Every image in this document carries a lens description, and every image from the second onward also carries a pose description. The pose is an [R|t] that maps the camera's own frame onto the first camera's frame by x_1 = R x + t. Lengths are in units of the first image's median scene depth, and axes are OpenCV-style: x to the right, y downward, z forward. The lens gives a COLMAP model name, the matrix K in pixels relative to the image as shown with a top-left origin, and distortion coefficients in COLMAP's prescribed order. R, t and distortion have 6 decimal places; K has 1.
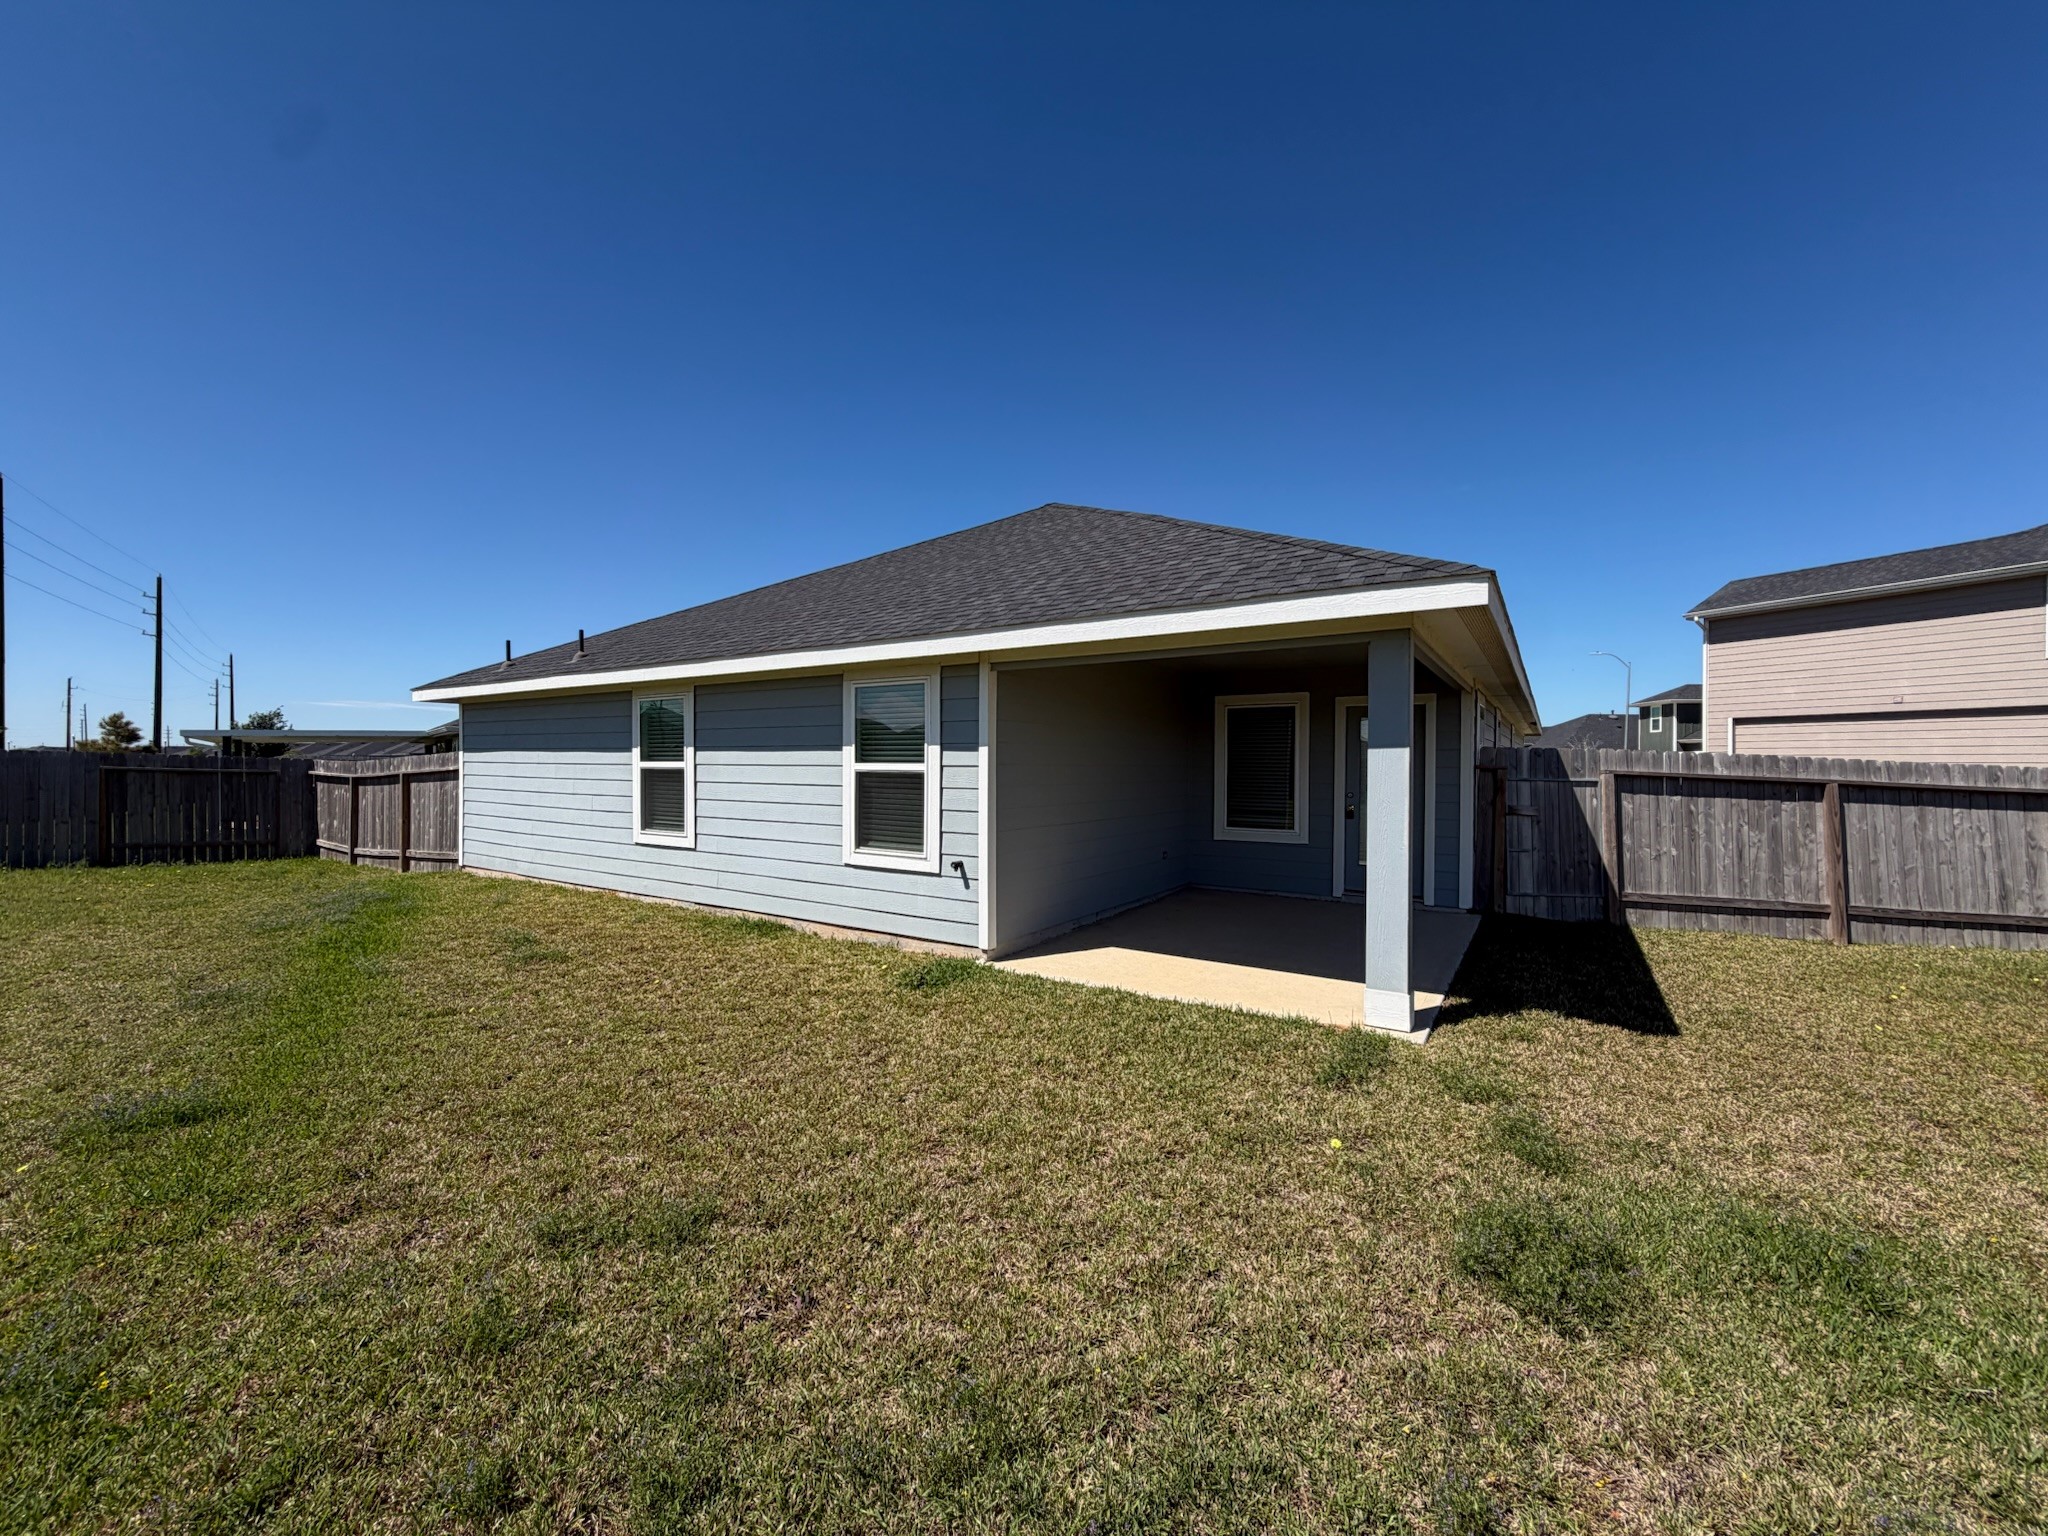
lens RADIAL K [[815.2, 0, 1017.6], [0, 815.2, 769.5], [0, 0, 1]] dist [-0.001337, 0.000238]
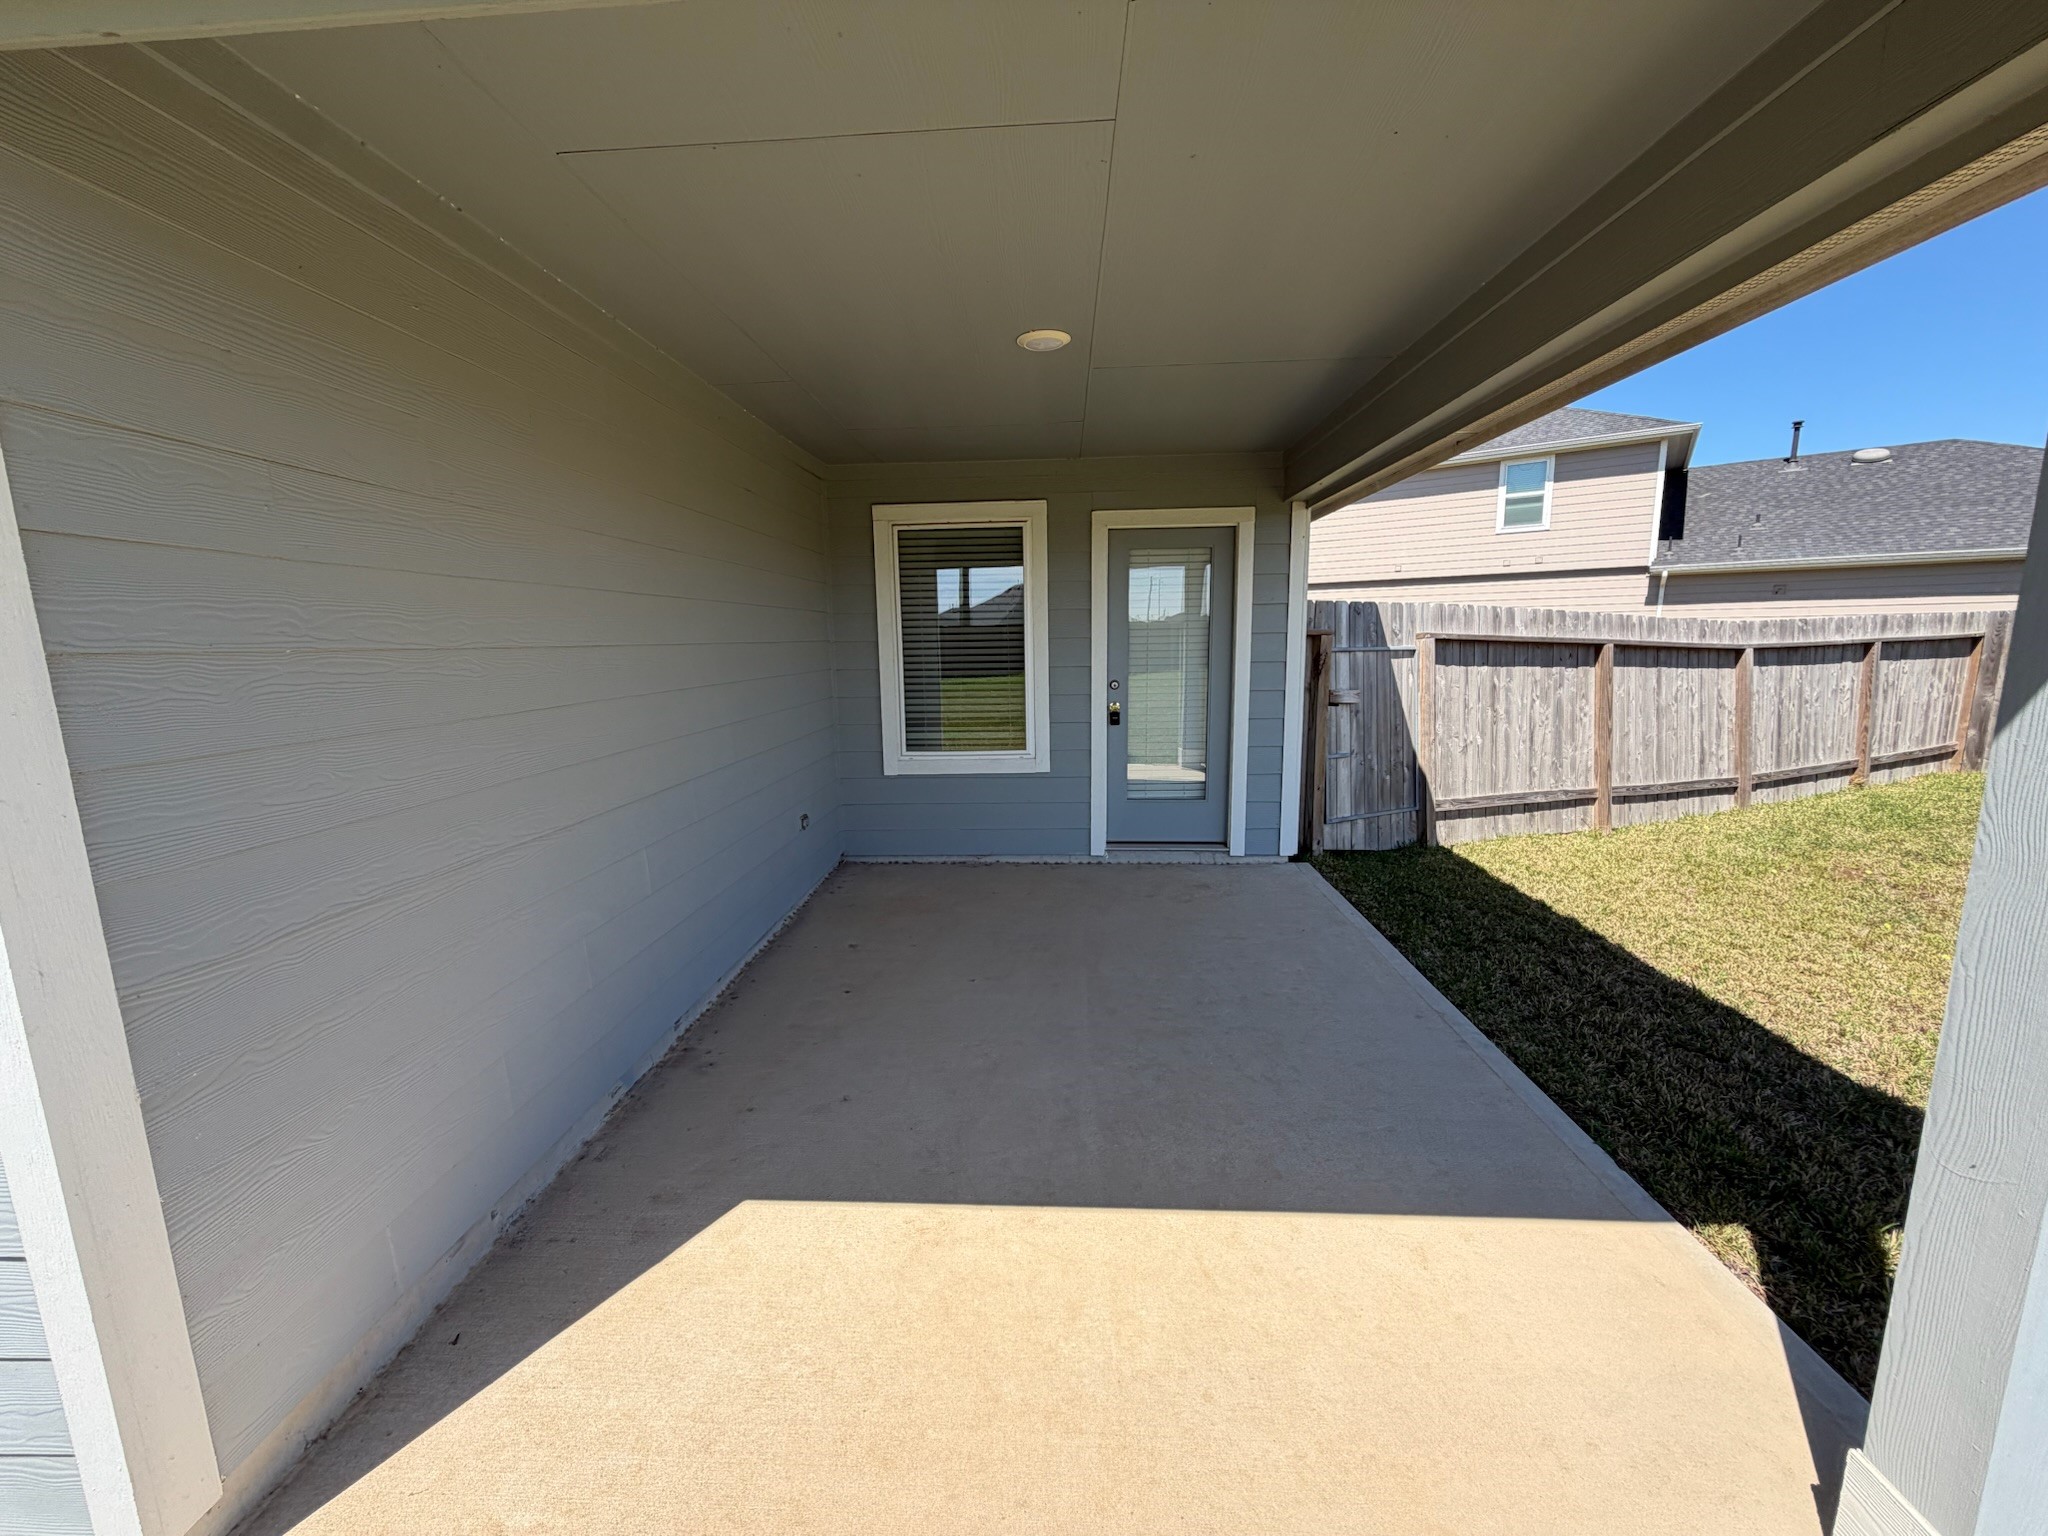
lens RADIAL K [[815.2, 0, 1017.6], [0, 815.2, 769.5], [0, 0, 1]] dist [-0.001337, 0.000238]
pose [[0.862191, -0.101723, 0.496265, 0.053971], [0.025426, 0.987087, 0.158156, -0.003147], [-0.505944, -0.123743, 0.853644, 0.570059]]
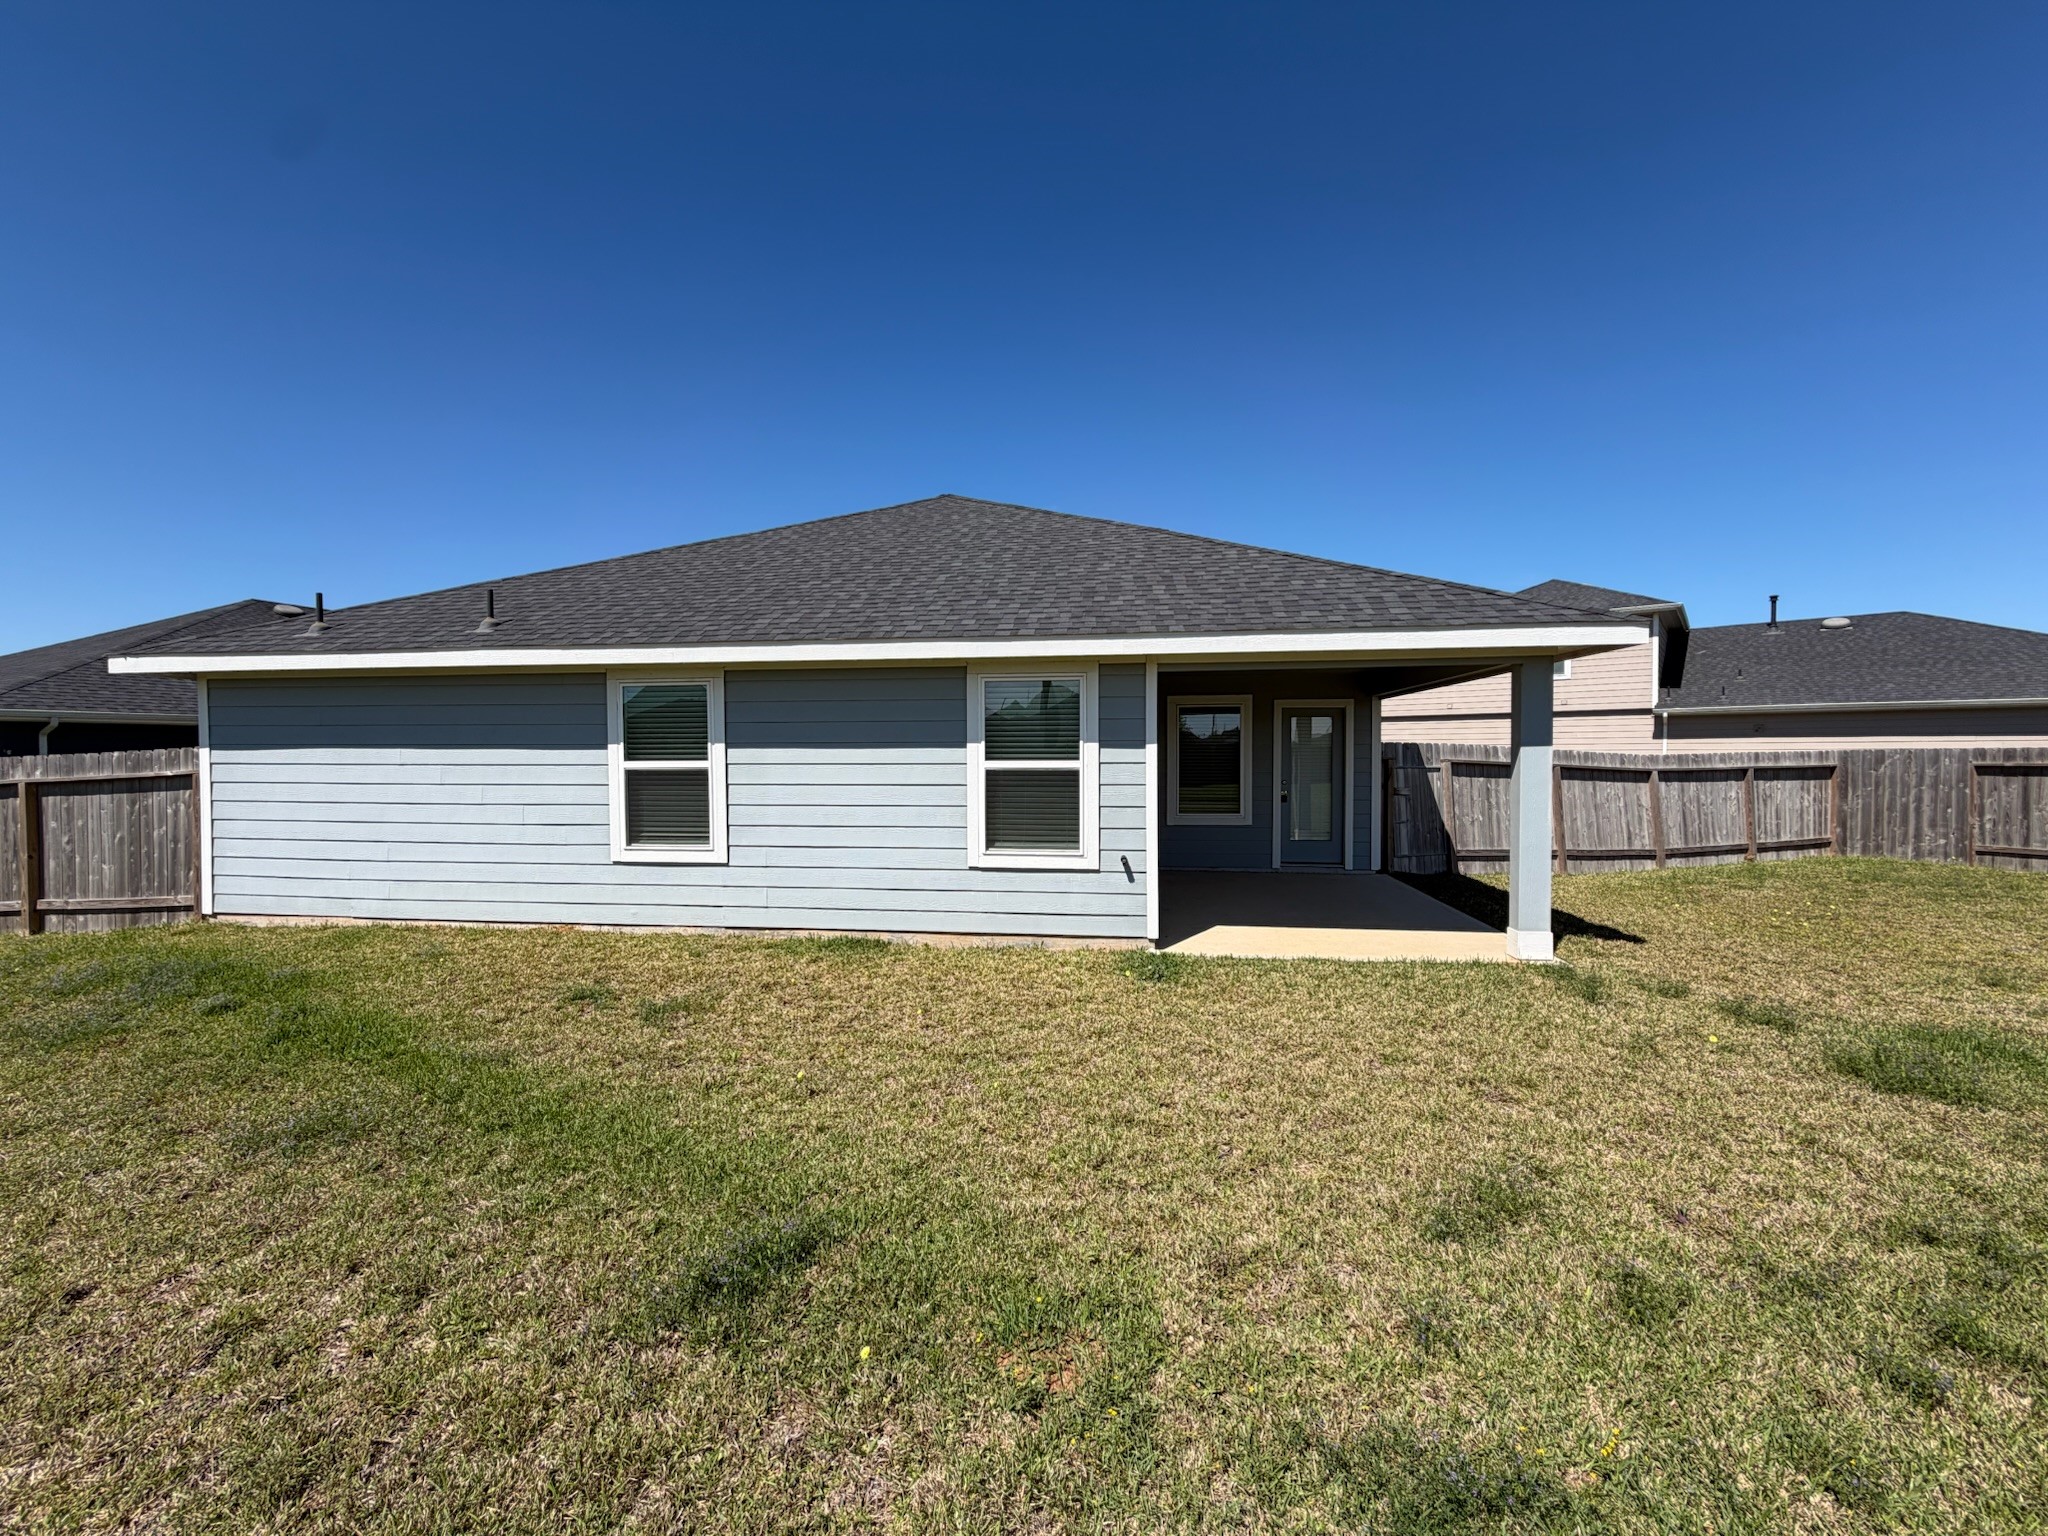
lens RADIAL K [[815.2, 0, 1017.6], [0, 815.2, 769.5], [0, 0, 1]] dist [-0.001337, 0.000238]
pose [[0.897759, -0.016020, 0.440196, -0.505469], [0.010467, 0.999832, 0.015040, -0.010116], [-0.440363, -0.008894, 0.897776, 0.111076]]
